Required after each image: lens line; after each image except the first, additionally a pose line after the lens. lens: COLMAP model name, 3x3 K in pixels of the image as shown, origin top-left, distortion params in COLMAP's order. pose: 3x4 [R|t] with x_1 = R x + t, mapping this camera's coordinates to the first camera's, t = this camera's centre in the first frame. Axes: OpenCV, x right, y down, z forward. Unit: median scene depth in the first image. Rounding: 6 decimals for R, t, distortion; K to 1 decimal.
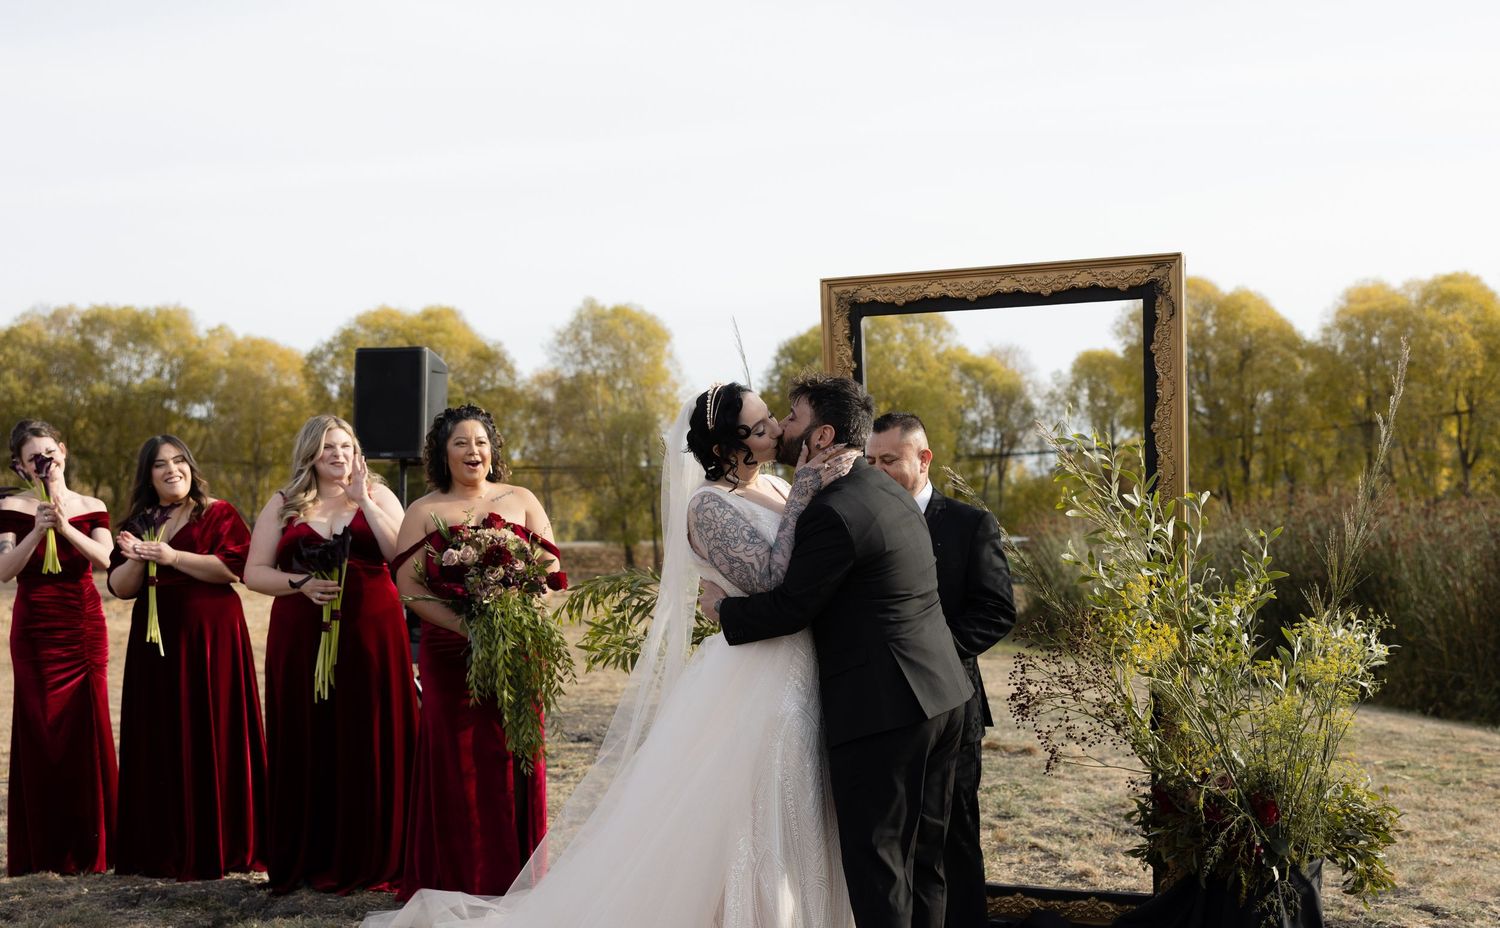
lens RADIAL K [[1863.0, 0, 858.6], [0, 1863.0, 528.0], [0, 0, 1]] dist [0.009265, 0.000000]
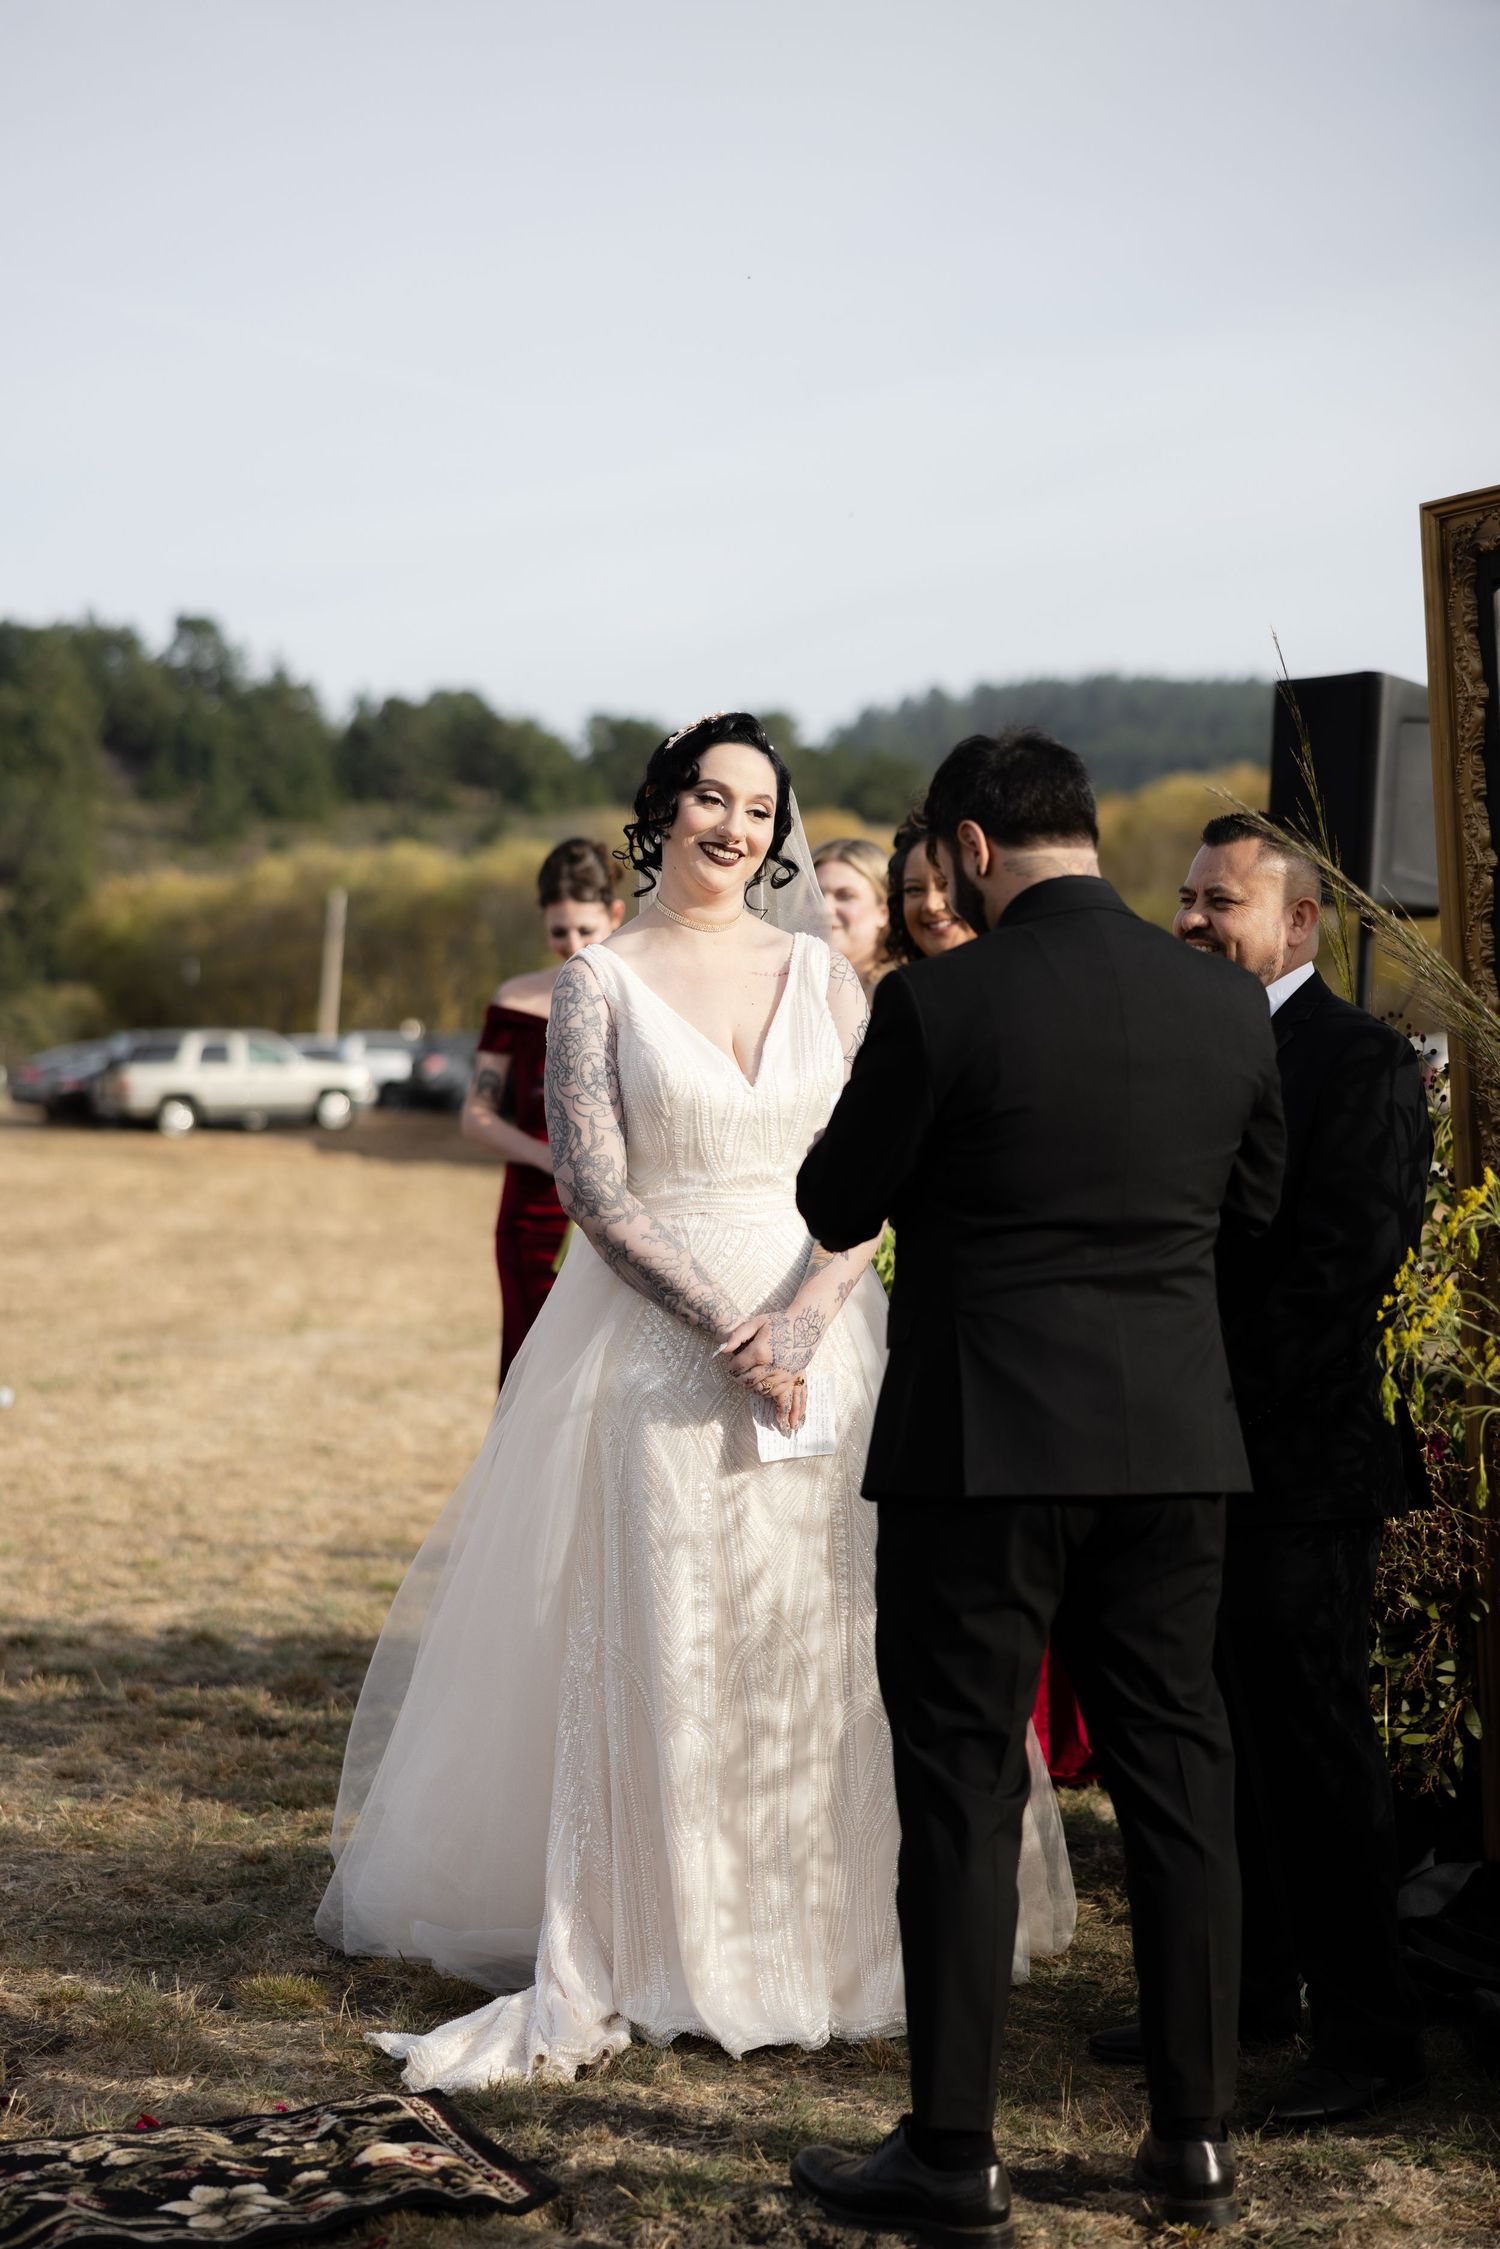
lens RADIAL K [[4173.1, 0, 726.1], [0, 4173.1, 1143.1], [0, 0, 1]] dist [0.003174, 0.000000]
pose [[0.705520, 0.029314, -0.708083, 0.516755], [-0.011489, 0.999486, 0.029930, -0.006053], [0.708597, -0.012981, 0.705494, 0.144408]]
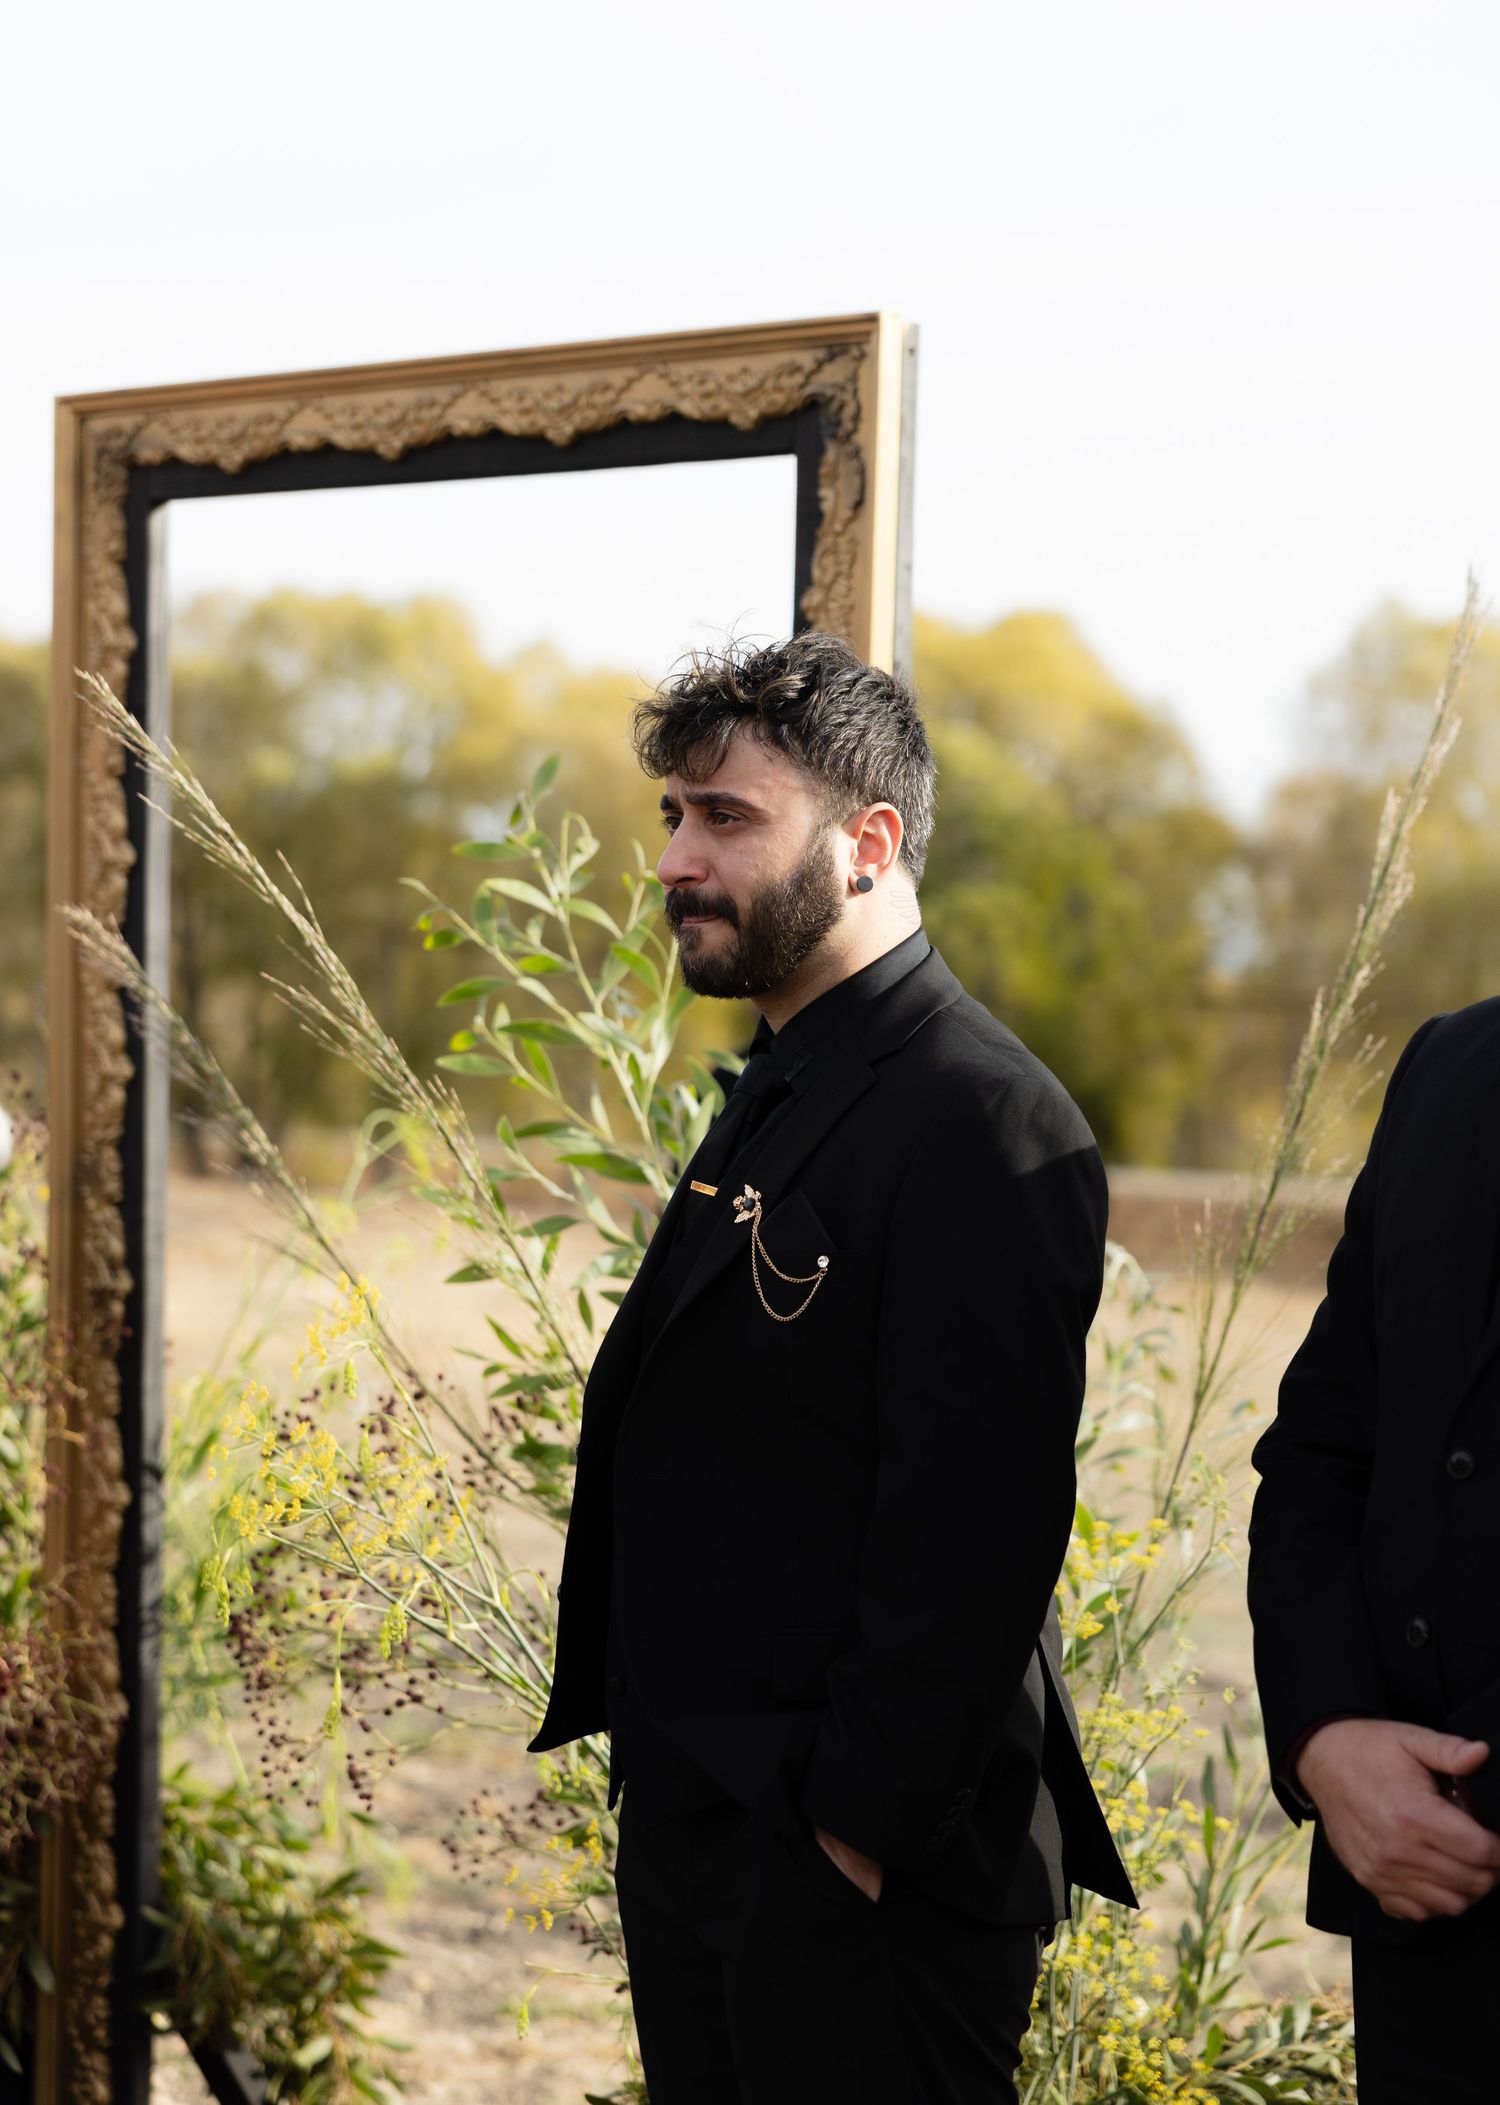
lens RADIAL K [[4478.6, 0, 672.5], [0, 4478.6, 973.3], [0, 0, 1]] dist [0.073202, 0.000000]
pose [[0.948945, 0.051567, -0.311197, 0.319943], [-0.063949, 0.997511, -0.029711, -0.005826], [0.308890, 0.048095, 0.949881, 0.207360]]
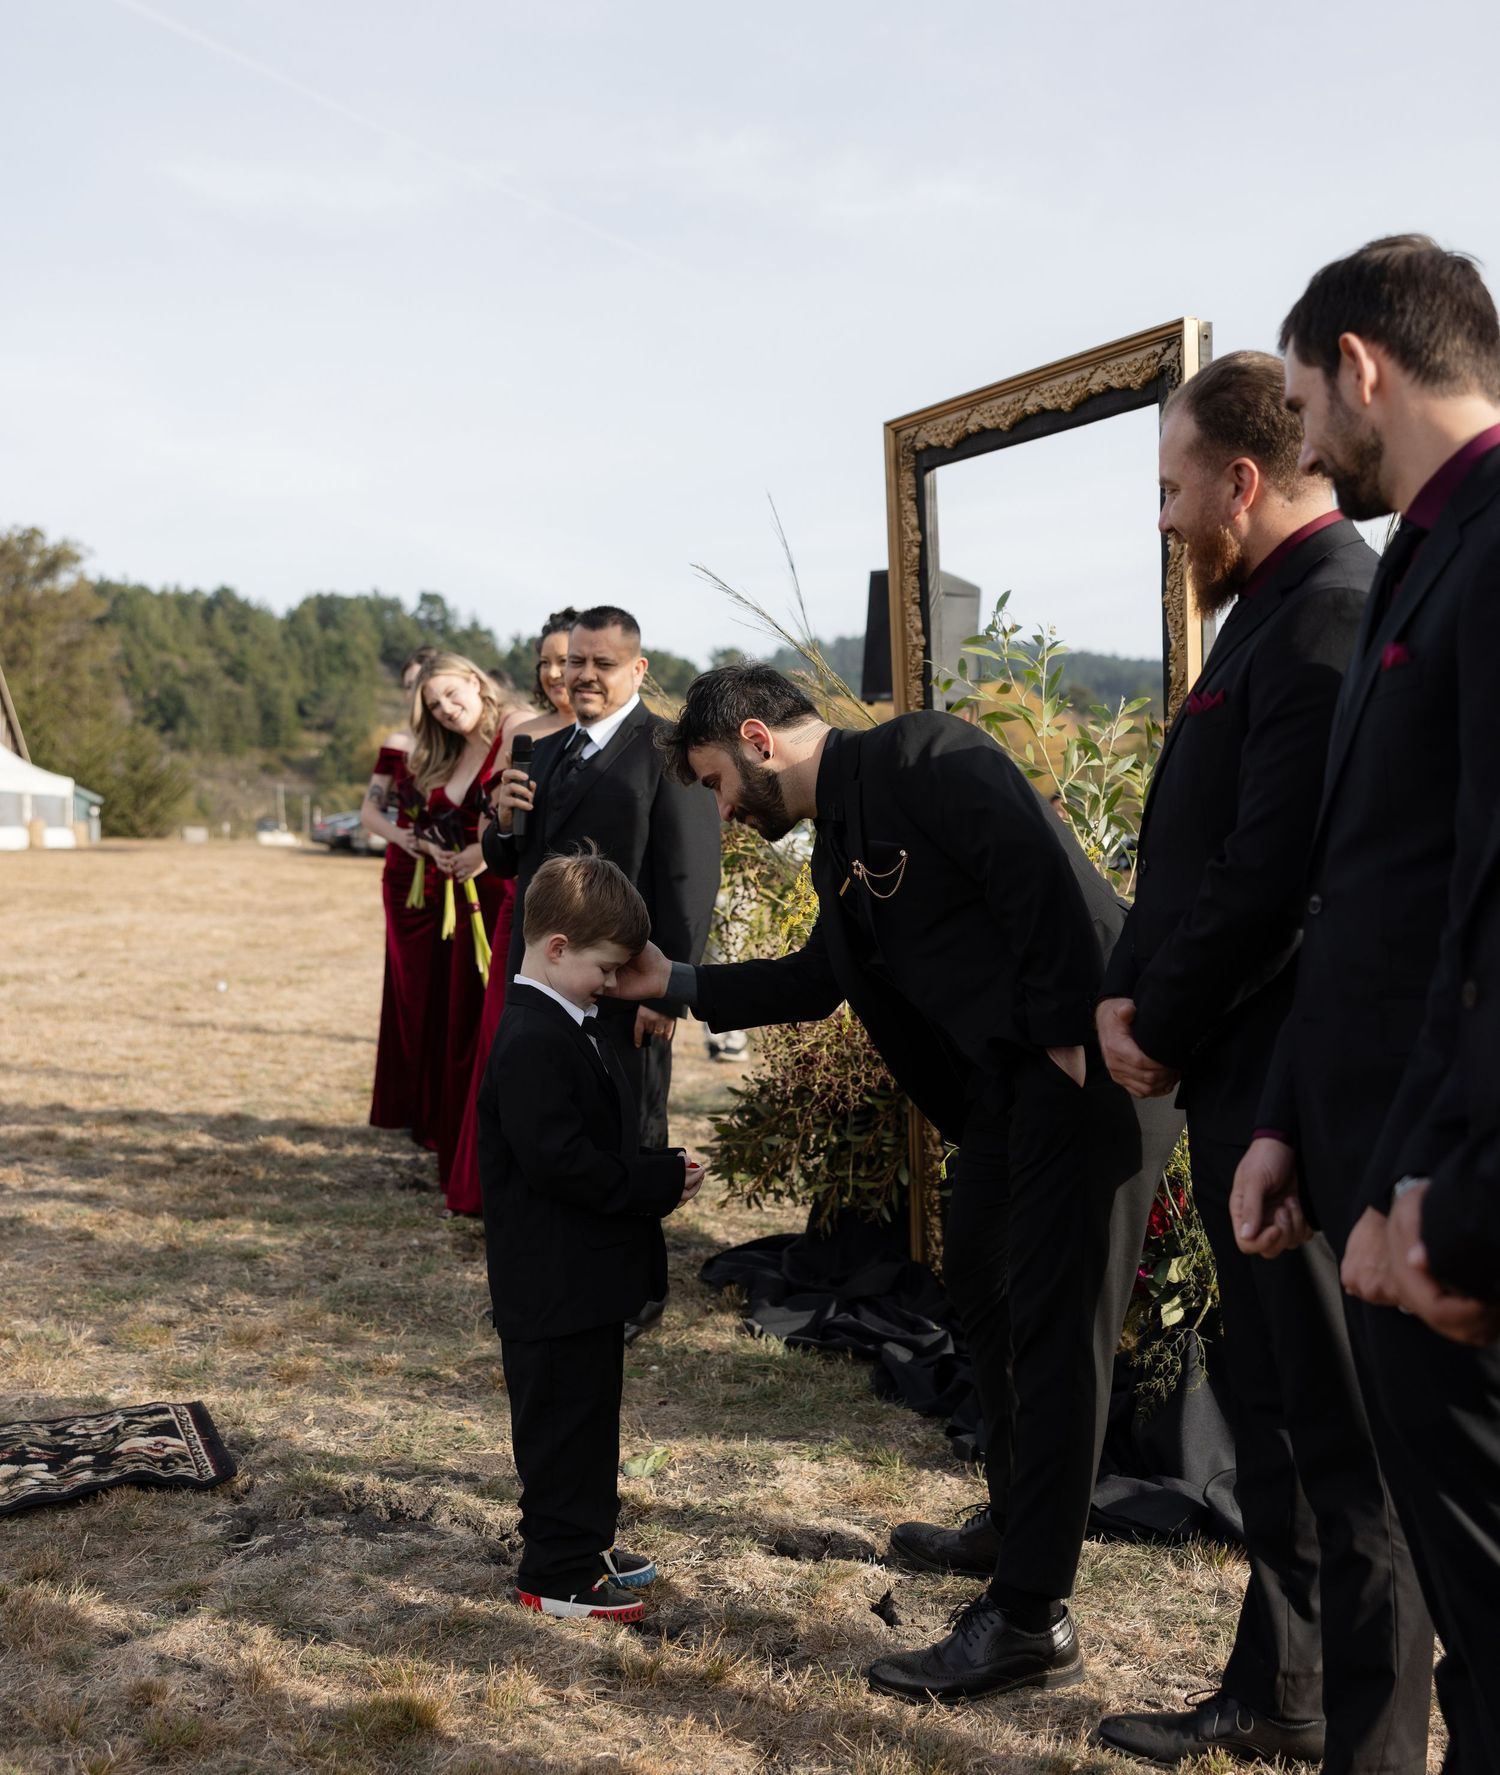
lens RADIAL K [[2172.2, 0, 740.5], [0, 2172.2, 859.4], [0, 0, 1]] dist [-0.012687, 0.000000]
pose [[0.717544, 0.037444, -0.695506, 0.478365], [-0.029512, 0.999292, 0.023353, 0.017703], [0.695888, 0.003769, 0.718141, 0.308242]]
